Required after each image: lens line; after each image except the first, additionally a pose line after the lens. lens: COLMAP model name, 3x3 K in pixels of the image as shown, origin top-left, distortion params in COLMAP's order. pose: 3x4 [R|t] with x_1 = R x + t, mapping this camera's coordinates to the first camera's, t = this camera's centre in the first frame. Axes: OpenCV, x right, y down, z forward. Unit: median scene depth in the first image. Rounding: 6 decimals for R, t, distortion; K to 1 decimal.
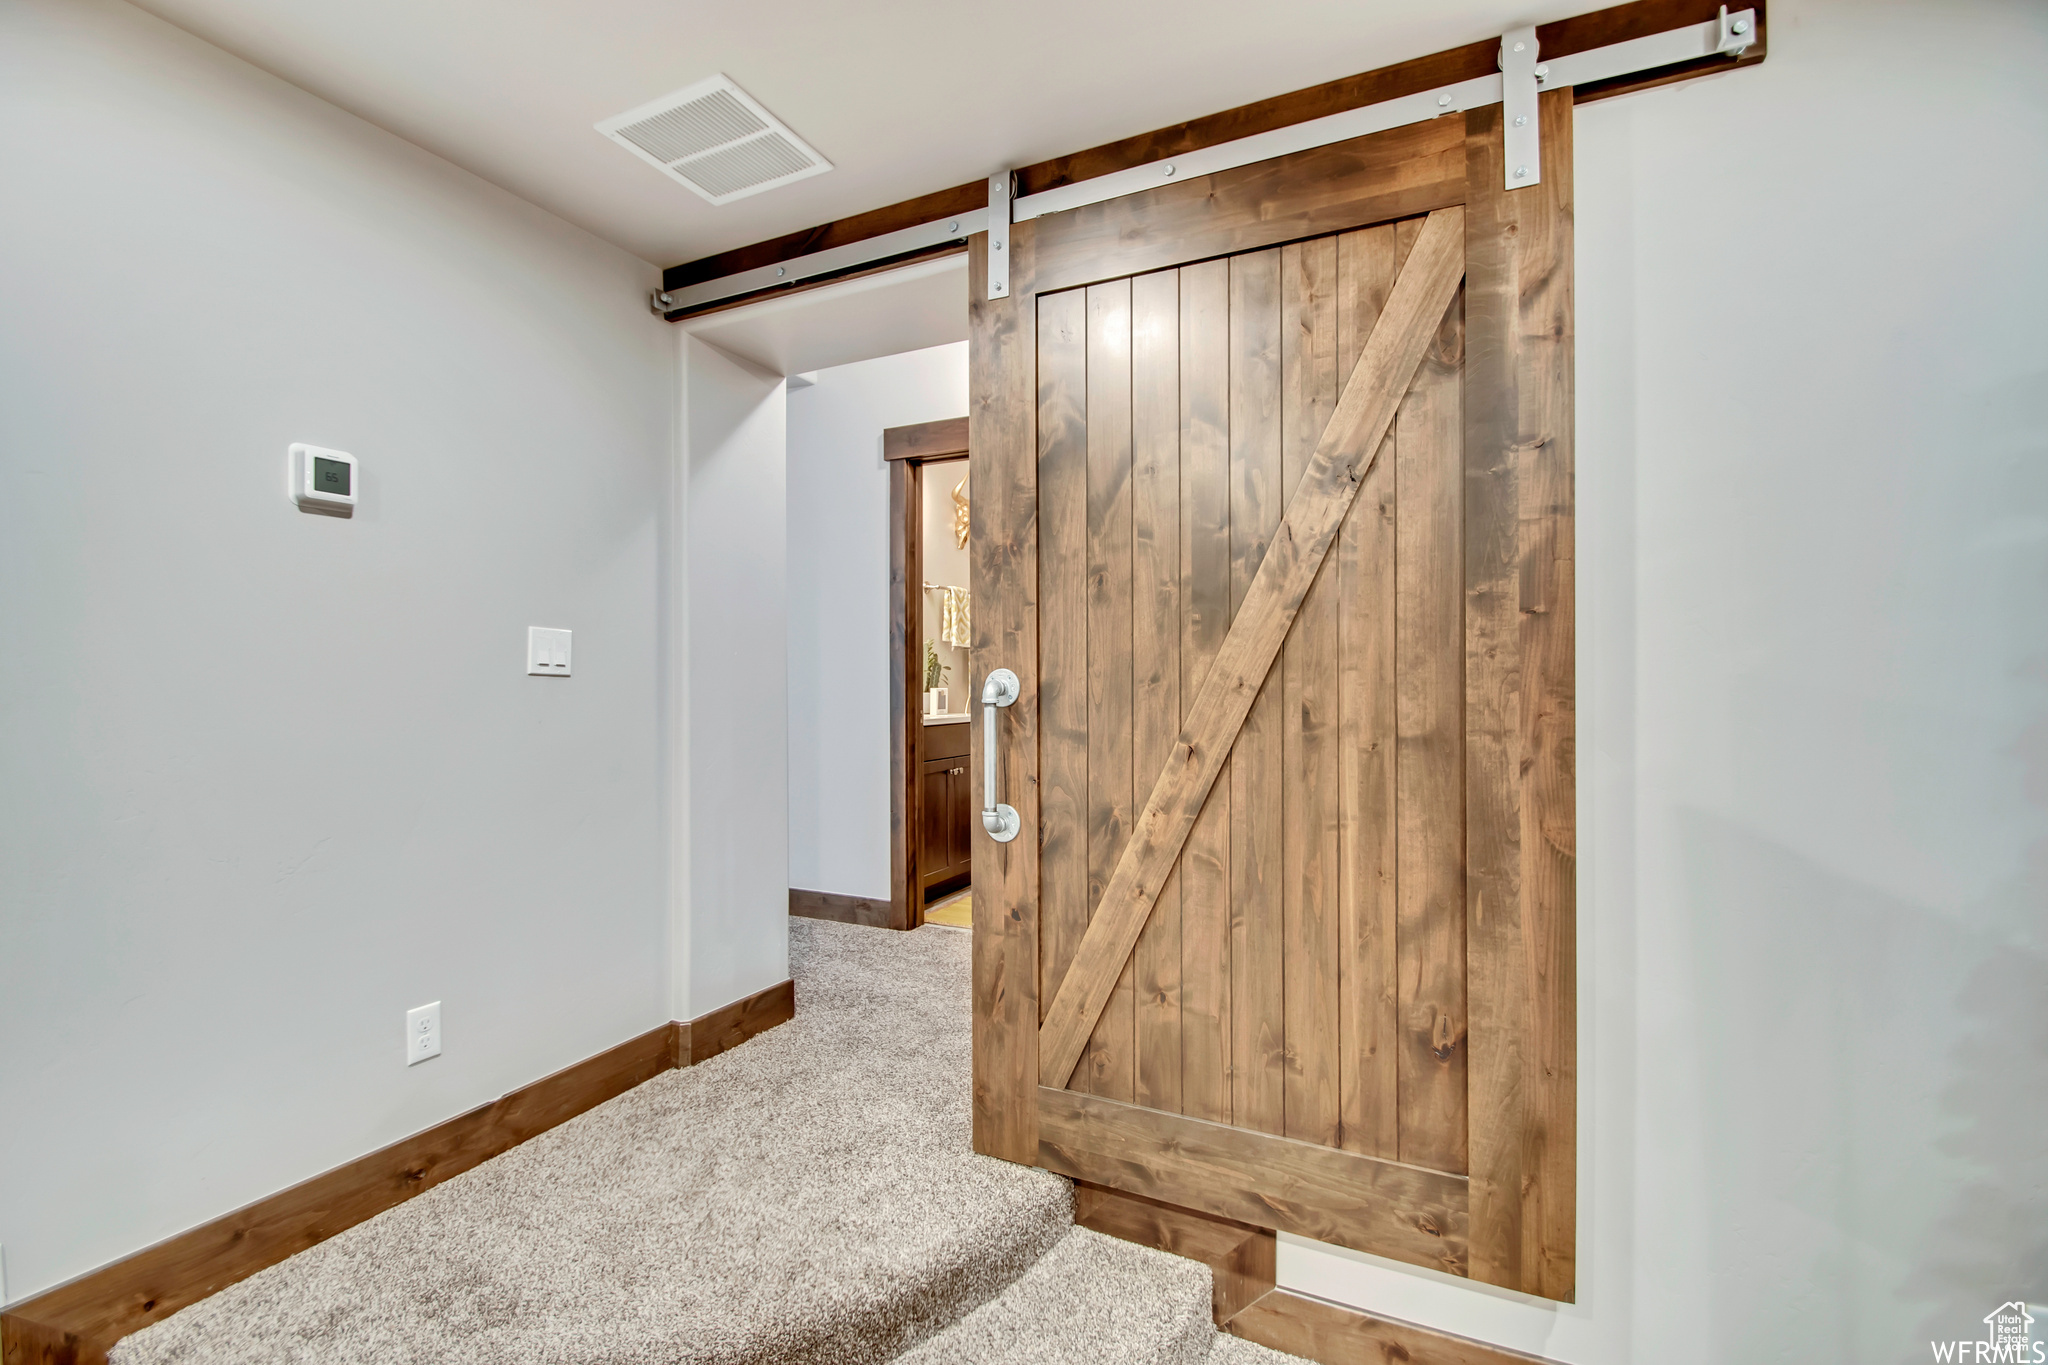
lens RADIAL K [[912.2, 0, 1009.7], [0, 912.2, 676.0], [0, 0, 1]] dist [-0.013086, -0.001938]
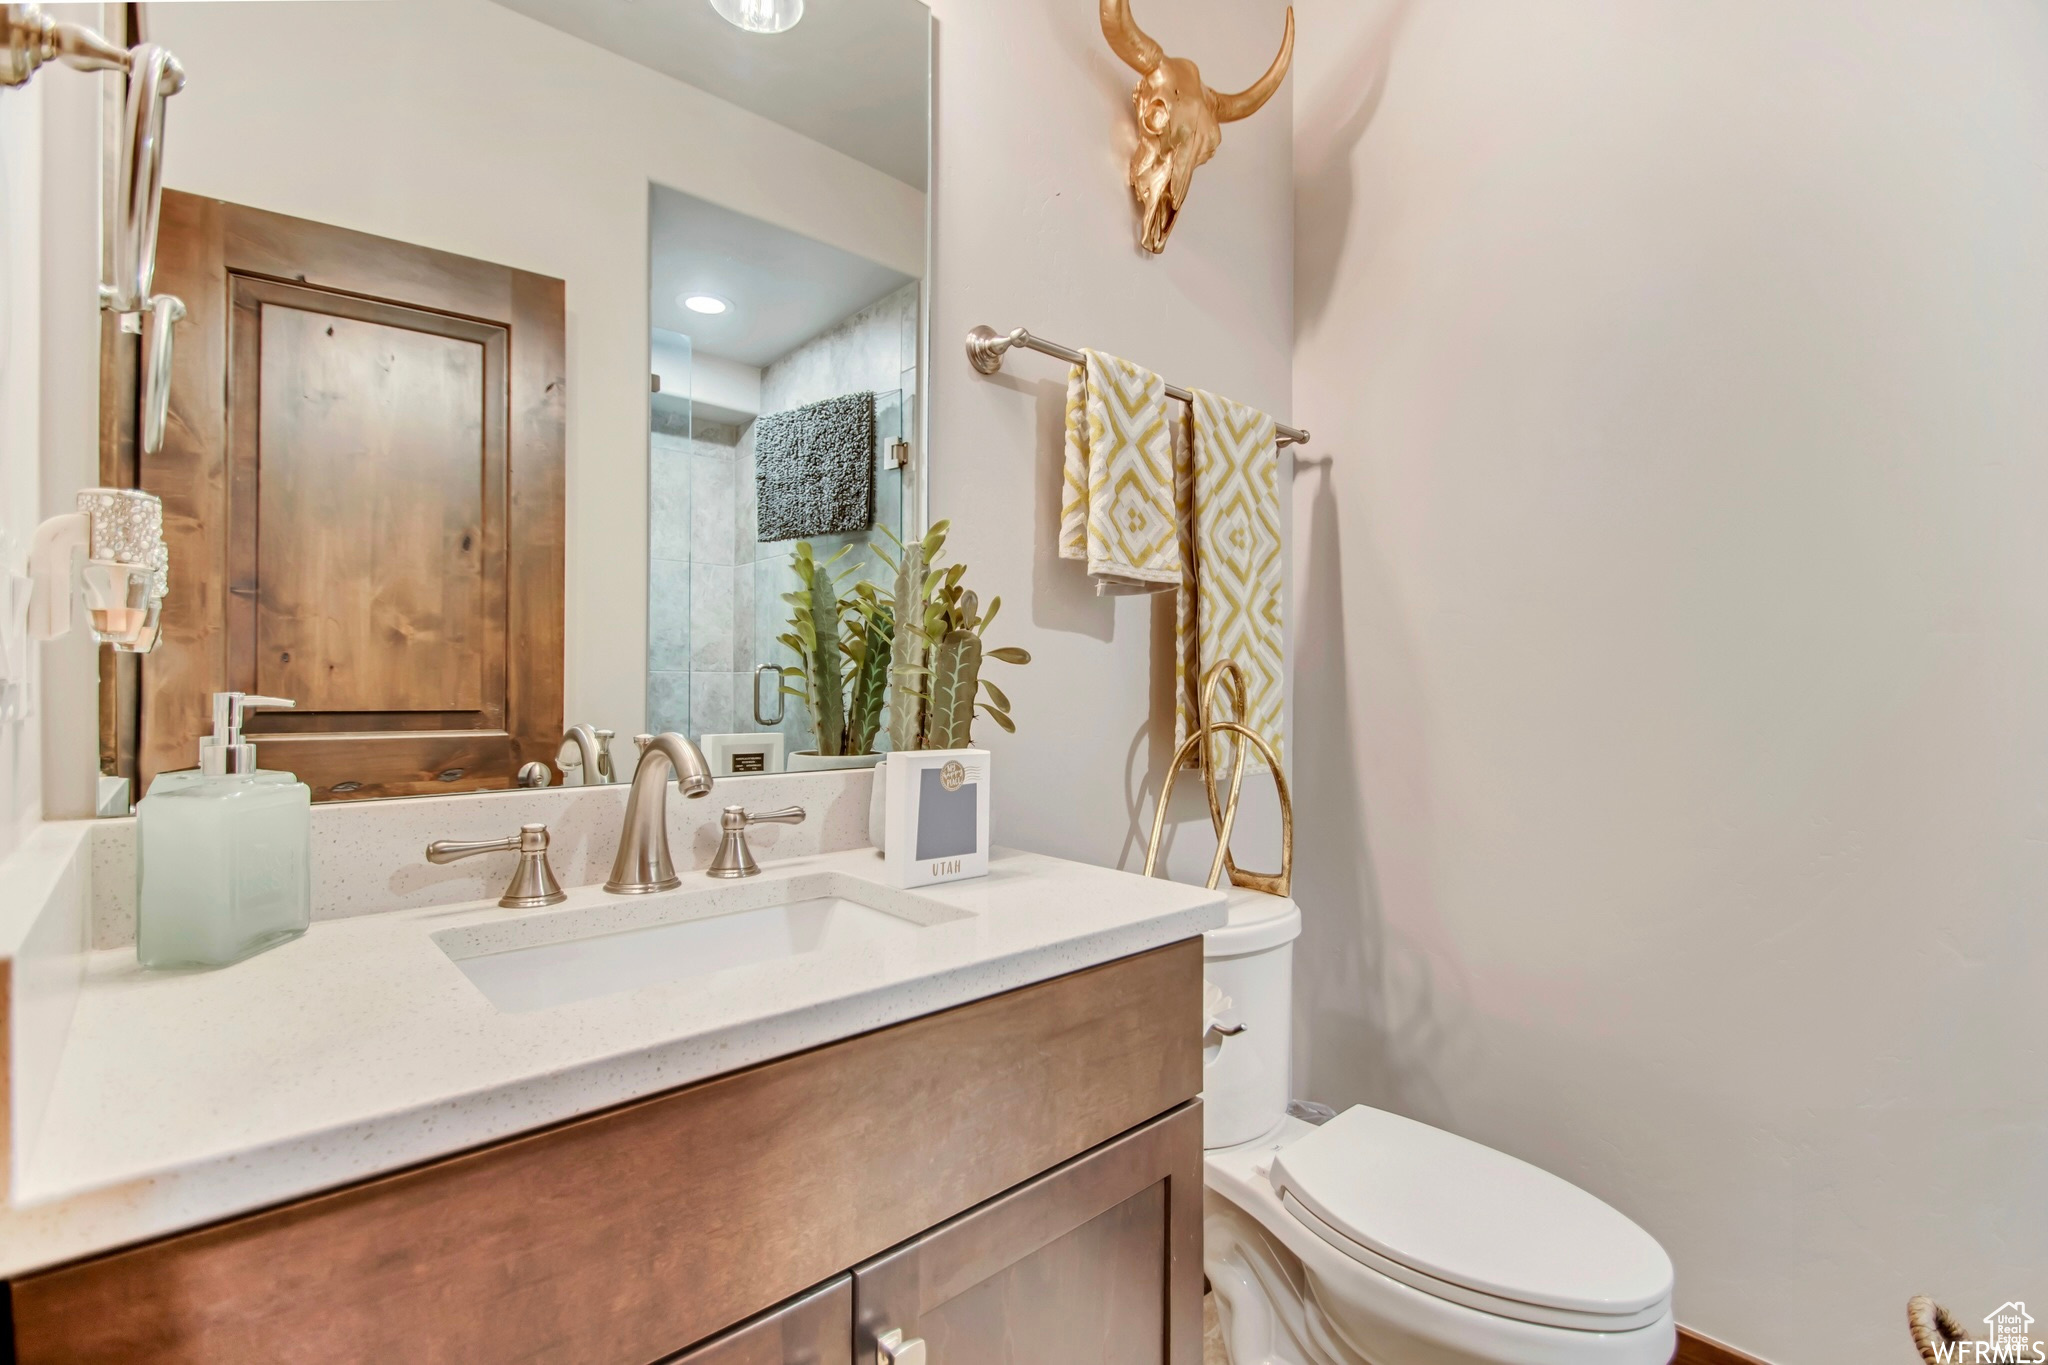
lens RADIAL K [[986.5, 0, 1028.9], [0, 986.5, 677.1], [0, 0, 1]] dist [0.002389, 0.000051]
pose [[0.943185, 0.007803, -0.332176, 0.015637], [-0.009533, 0.999948, -0.003578, -0.002273], [0.332131, 0.006541, 0.943211, 0.742297]]
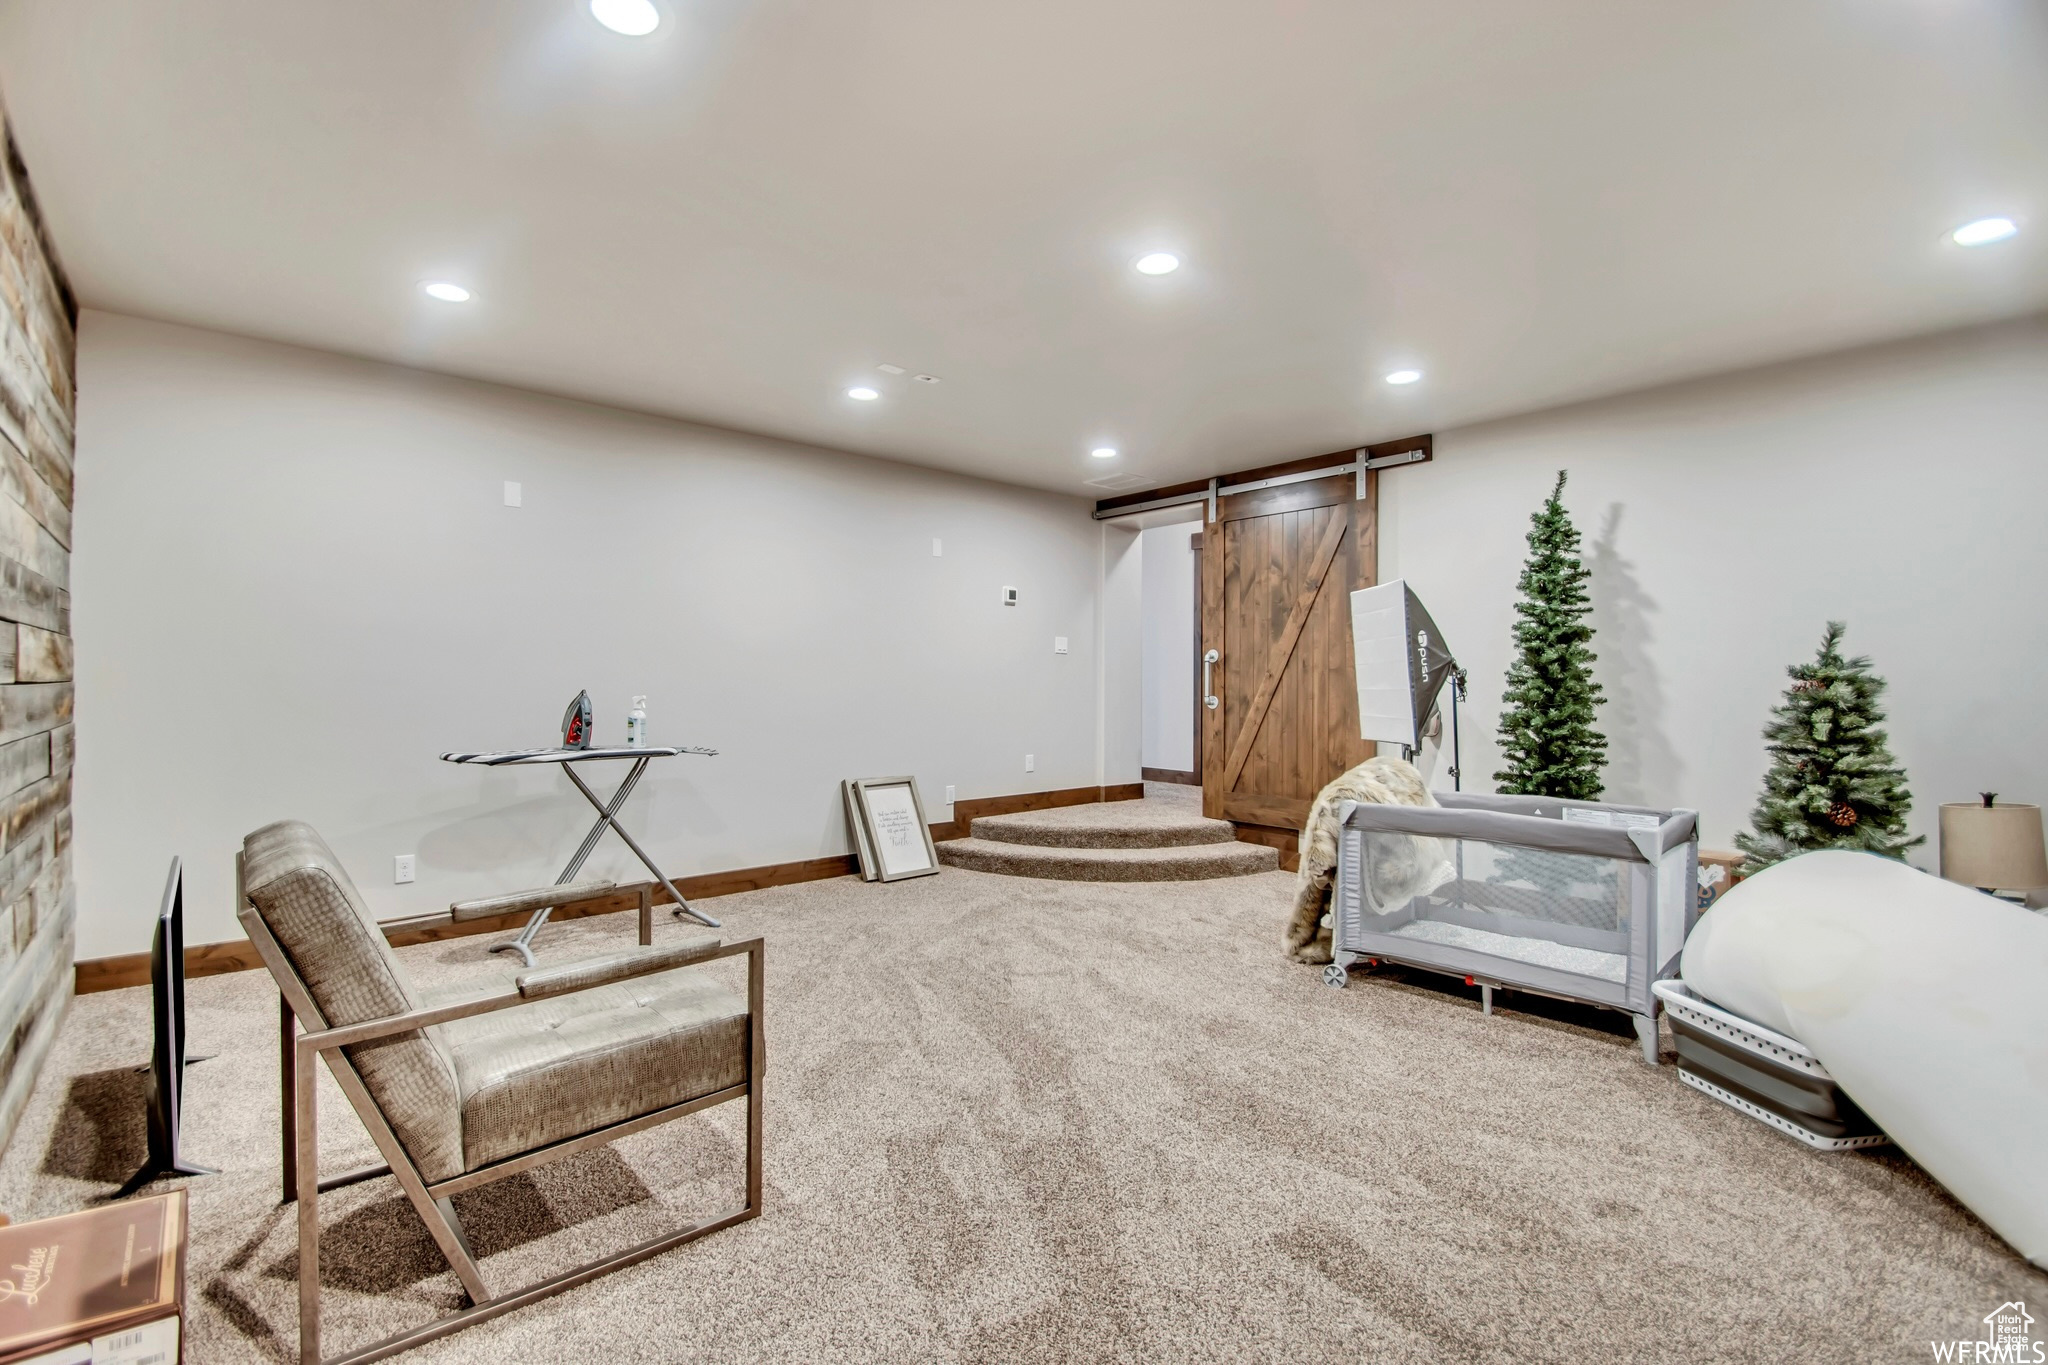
lens RADIAL K [[912.2, 0, 1021.1], [0, 912.2, 677.8], [0, 0, 1]] dist [-0.013086, -0.001938]
pose [[0.929436, 0.004033, -0.368961, 0.512555], [-0.004734, 0.999988, -0.000994, 0.090143], [0.368953, 0.002670, 0.929444, -1.992173]]
